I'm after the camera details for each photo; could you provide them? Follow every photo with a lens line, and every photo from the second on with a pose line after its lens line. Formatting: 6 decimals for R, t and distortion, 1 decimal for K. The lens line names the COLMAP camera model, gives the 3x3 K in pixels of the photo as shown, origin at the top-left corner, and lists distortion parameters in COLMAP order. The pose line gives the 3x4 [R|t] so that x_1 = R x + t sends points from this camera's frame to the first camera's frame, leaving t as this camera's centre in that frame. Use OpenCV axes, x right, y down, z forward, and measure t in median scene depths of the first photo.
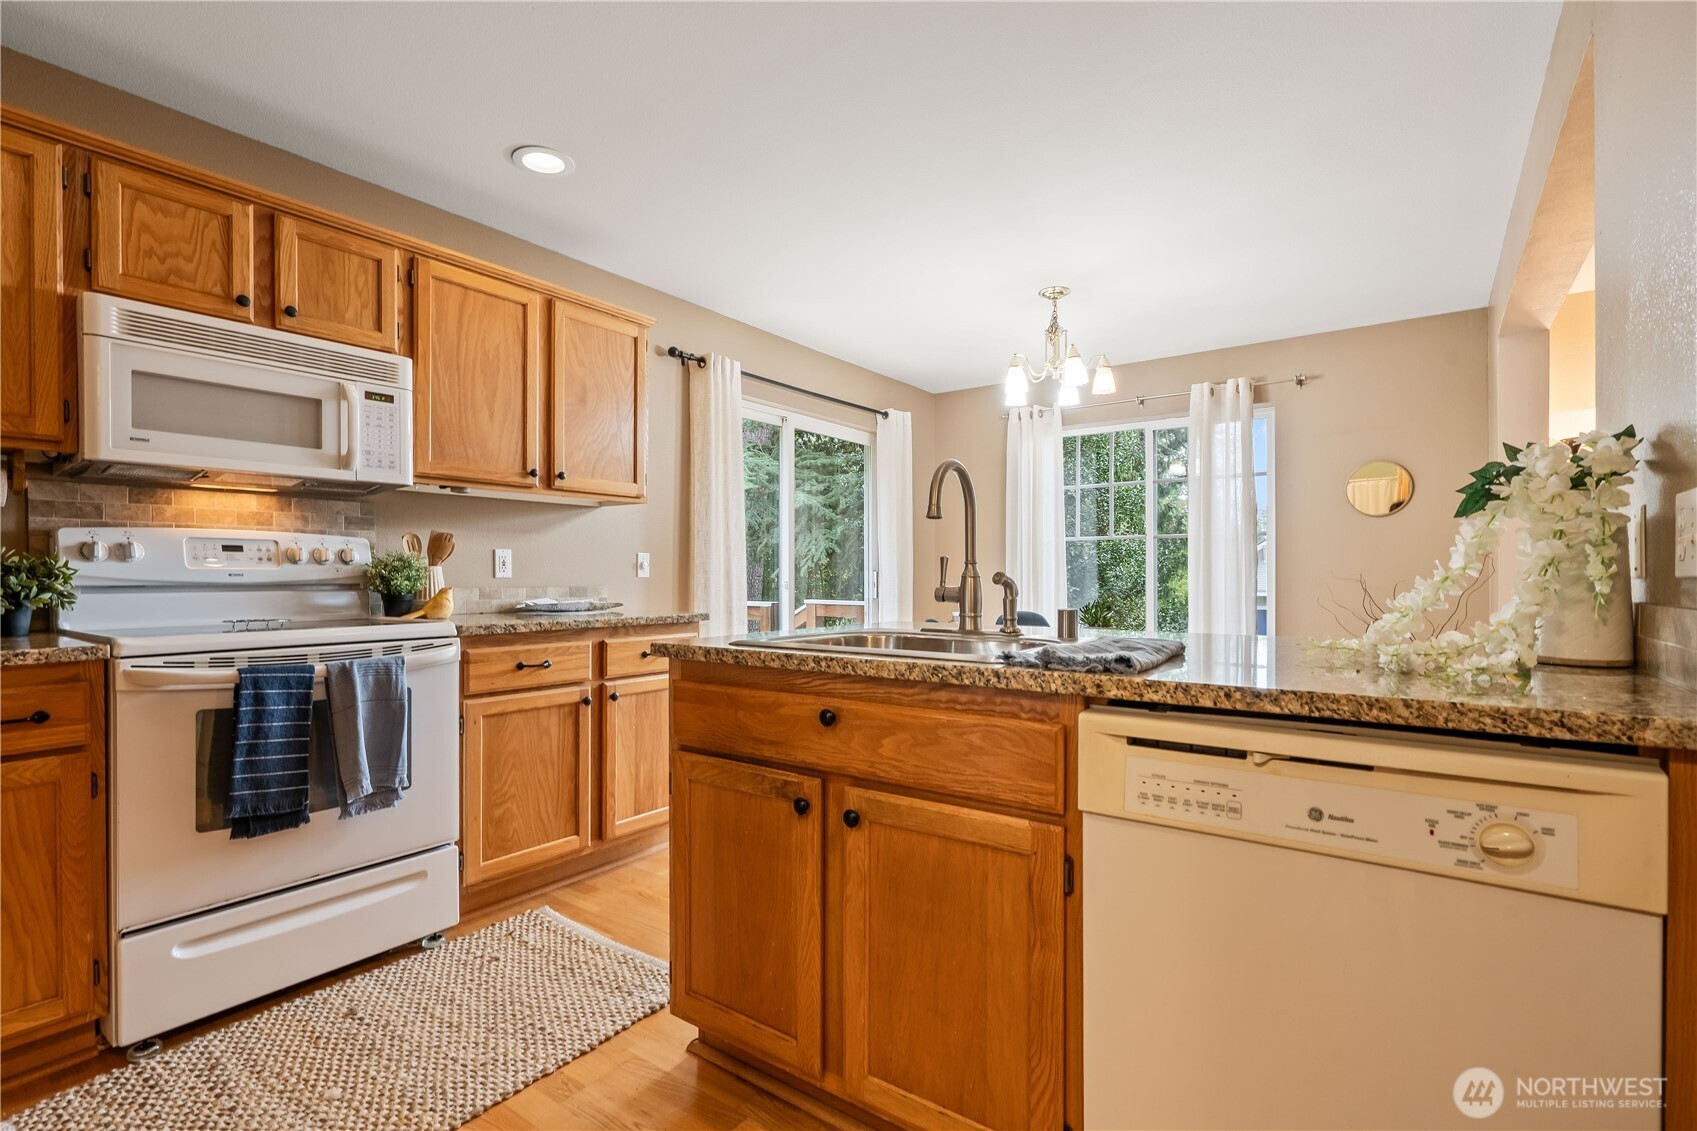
lens RADIAL K [[776.1, 0, 853.9], [0, 776.1, 576.8], [0, 0, 1]] dist [-0.006687, 0.004148]
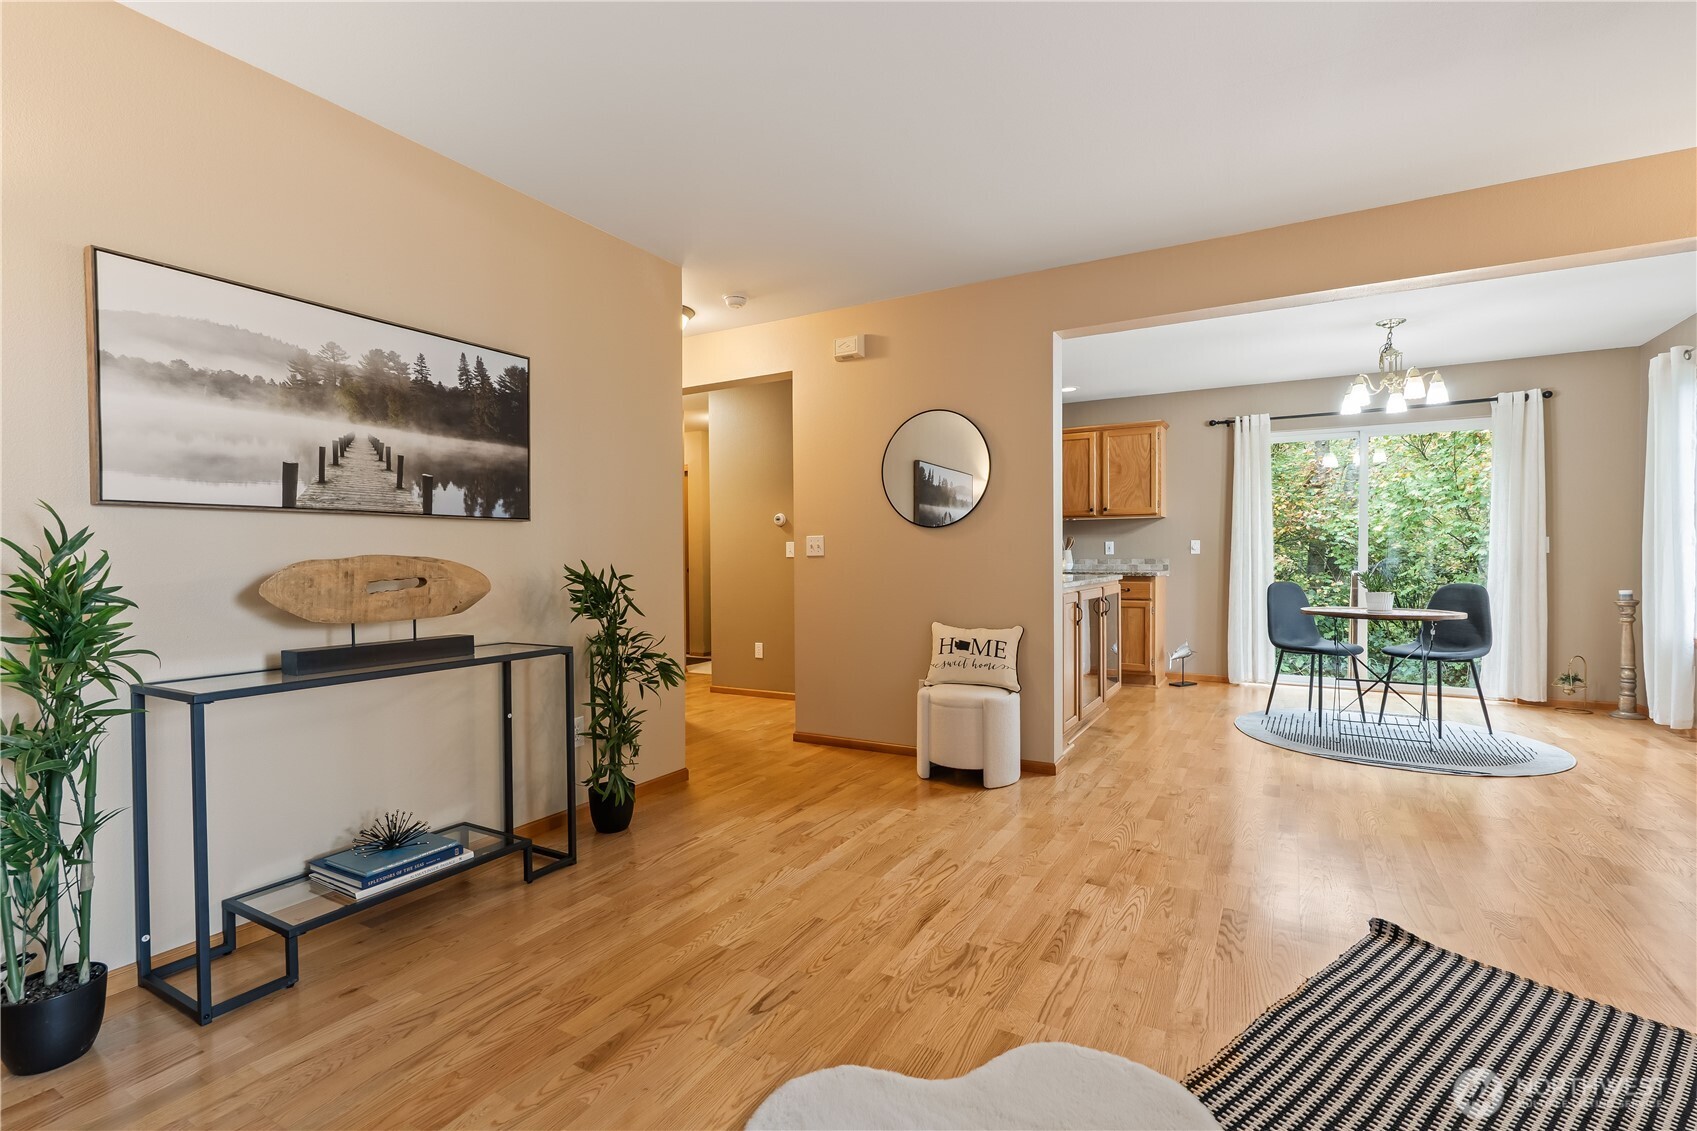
lens RADIAL K [[776.1, 0, 845.9], [0, 776.1, 574.4], [0, 0, 1]] dist [-0.006687, 0.004148]
pose [[0.121117, 0.024679, -0.992331, 1.743087], [0.006366, 0.999651, 0.025638, -0.003255], [0.992618, -0.009422, 0.120918, -0.024060]]
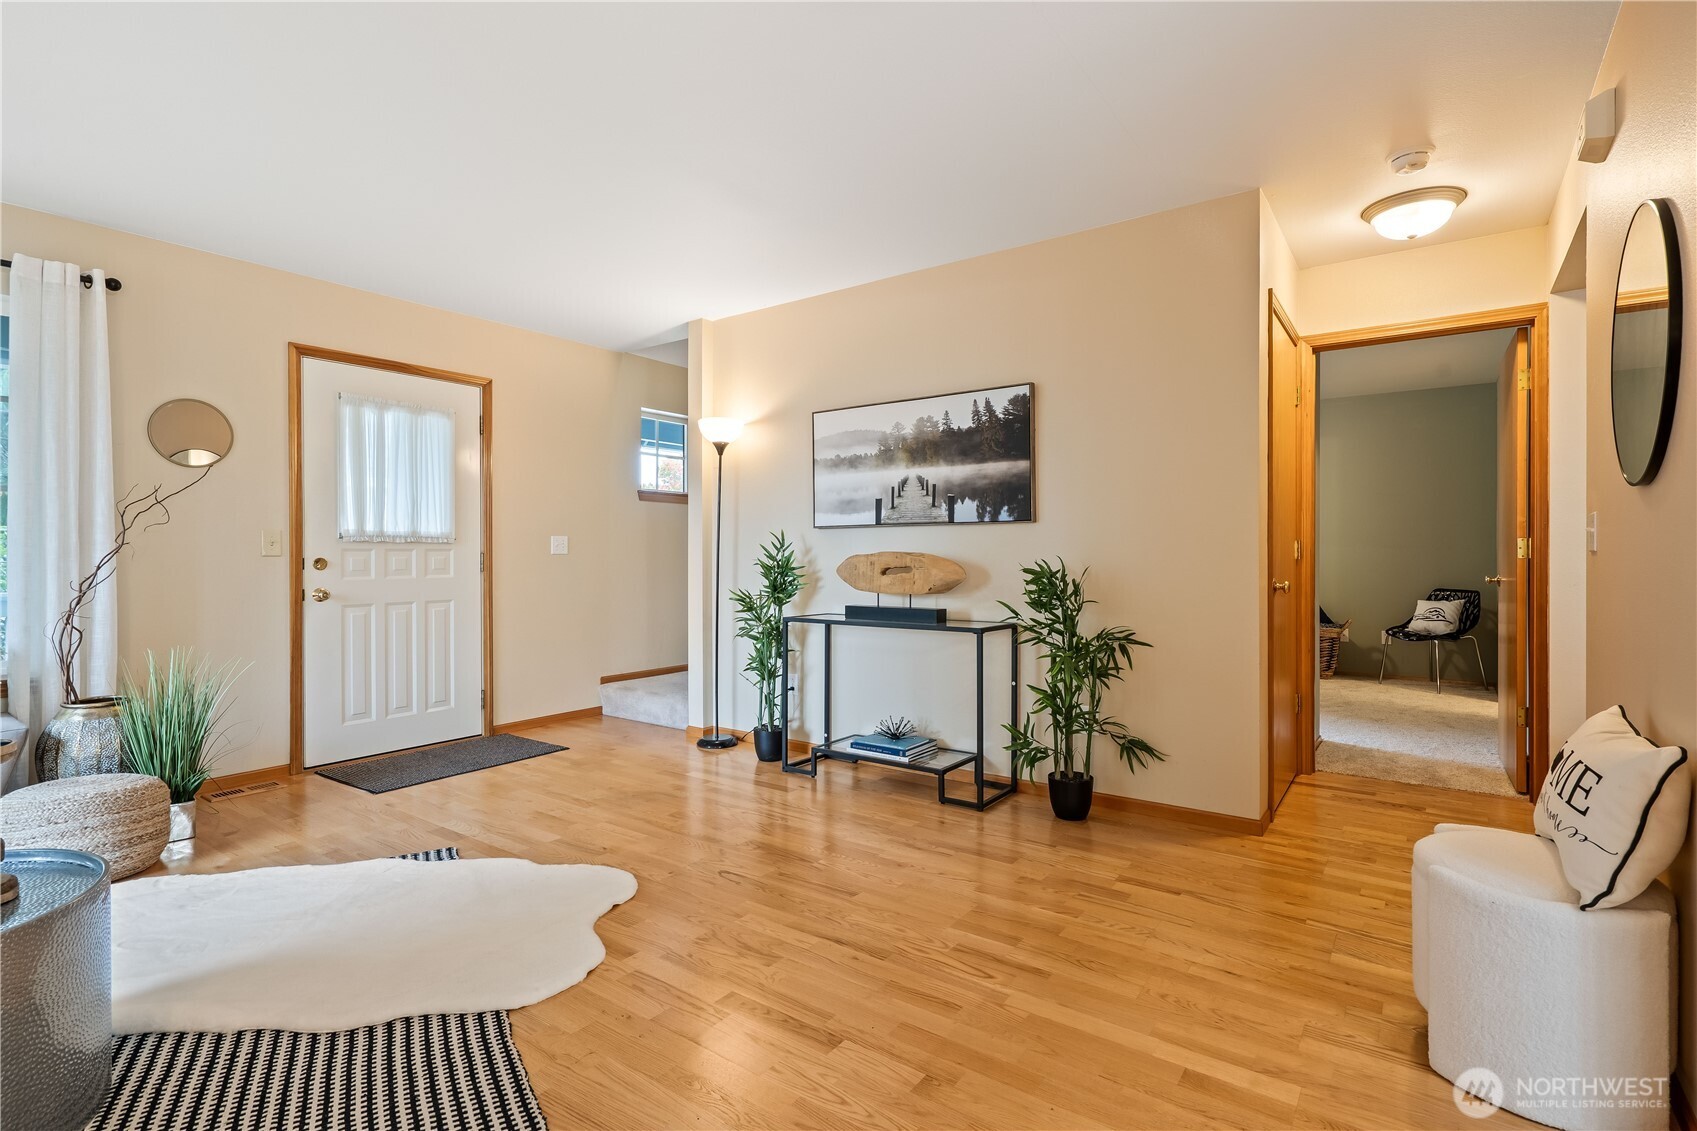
lens RADIAL K [[812.1, 0, 846.2], [0, 812.1, 552.8], [0, 0, 1]] dist [0.001825, 0.000216]
pose [[-0.999966, 0.003252, -0.007643, 1.008796], [0.003284, 0.999986, -0.004133, 0.001188], [0.007629, -0.004158, -0.999962, 0.886156]]
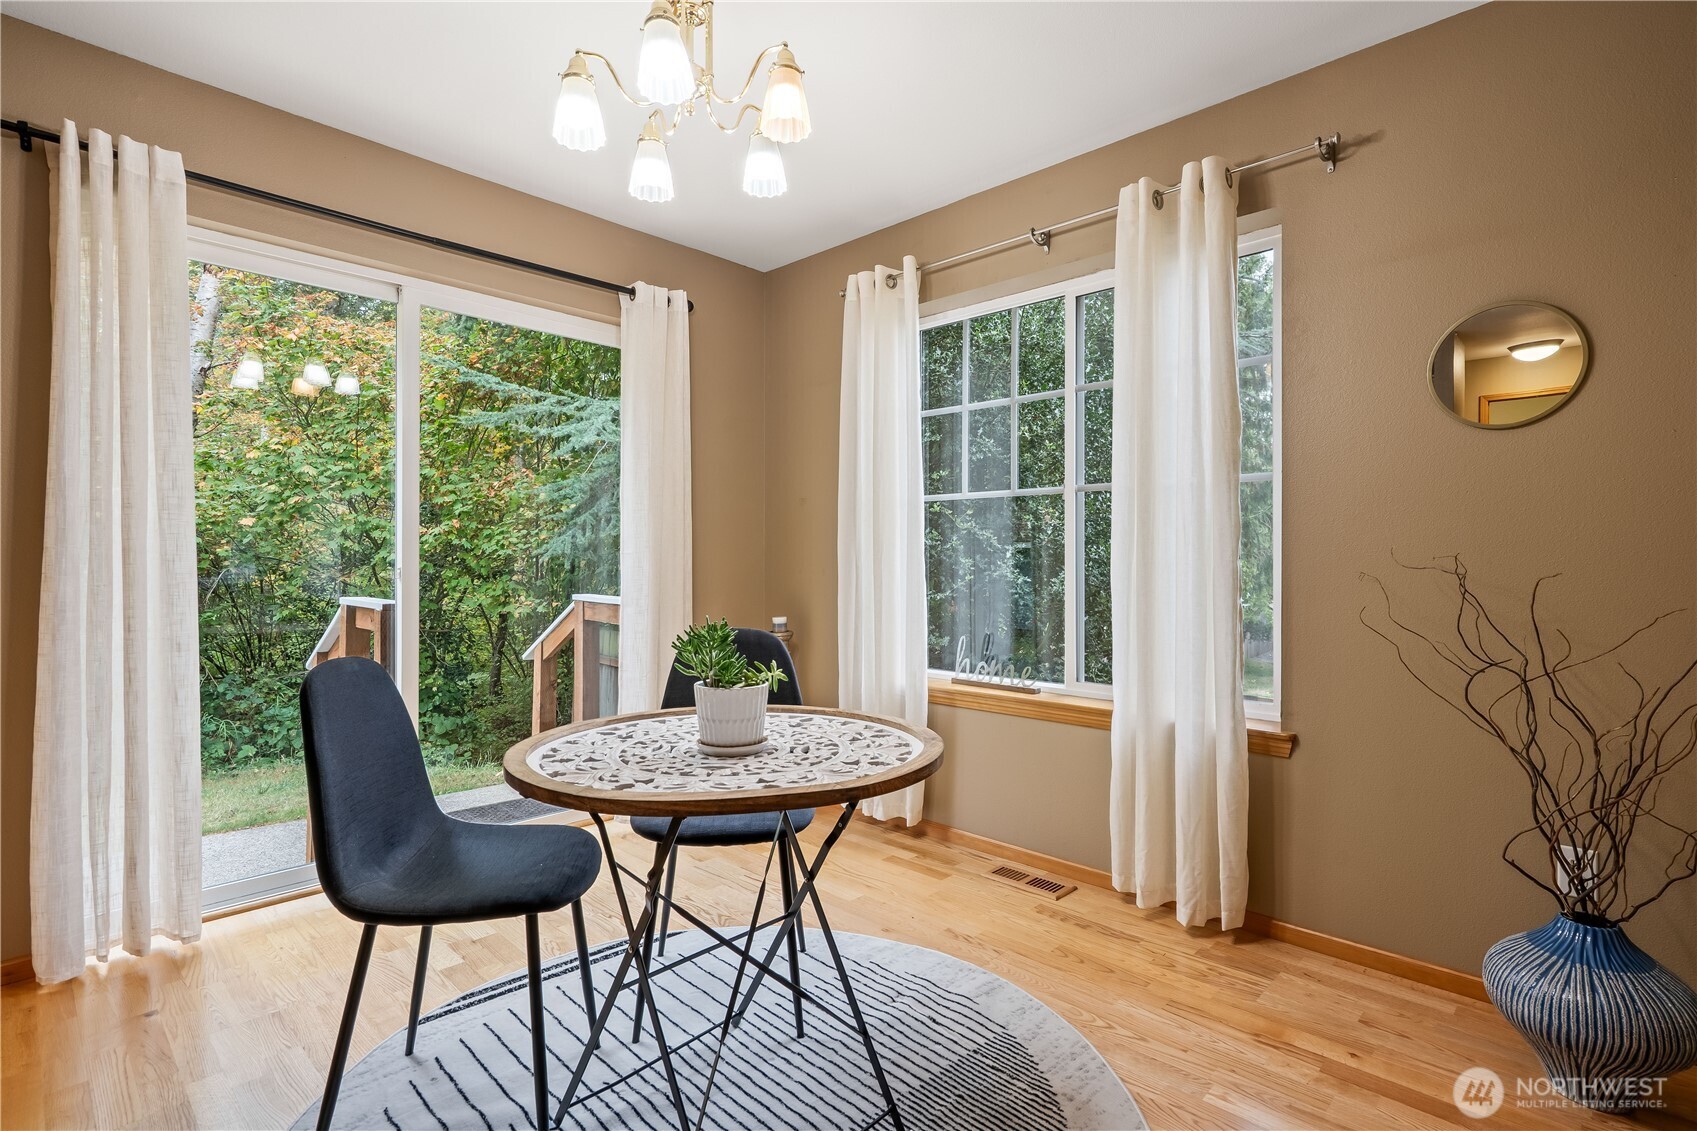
lens RADIAL K [[812.1, 0, 832.6], [0, 812.1, 549.2], [0, 0, 1]] dist [0.001825, 0.000216]
pose [[0.991421, 0.001033, -0.130705, 0.502260], [-0.002097, 0.999966, -0.007997, -0.004008], [0.130692, 0.008202, 0.991389, 0.692646]]
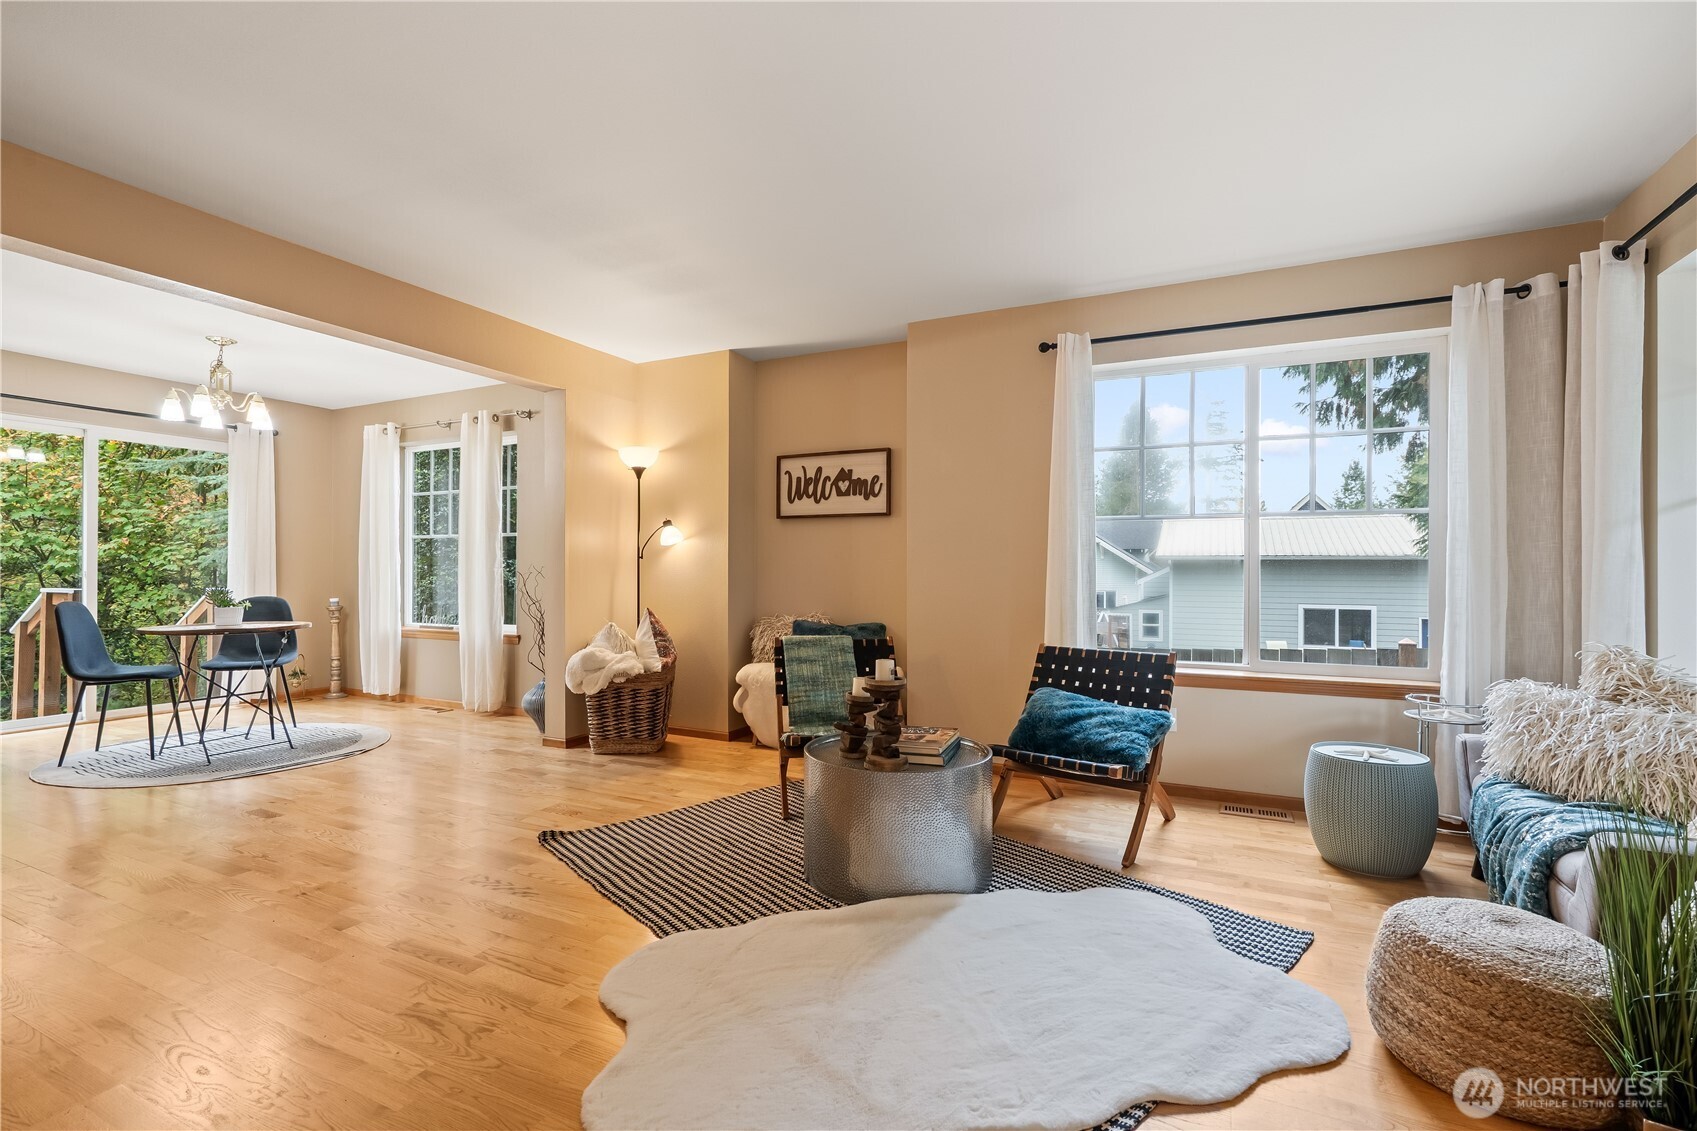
lens RADIAL K [[776.1, 0, 849.9], [0, 776.1, 556.6], [0, 0, 1]] dist [-0.006687, 0.004148]
pose [[0.983715, 0.006179, 0.179628, 1.299257], [-0.003628, 0.999888, -0.014527, -0.003664], [-0.179697, 0.013639, 0.983627, -0.516157]]
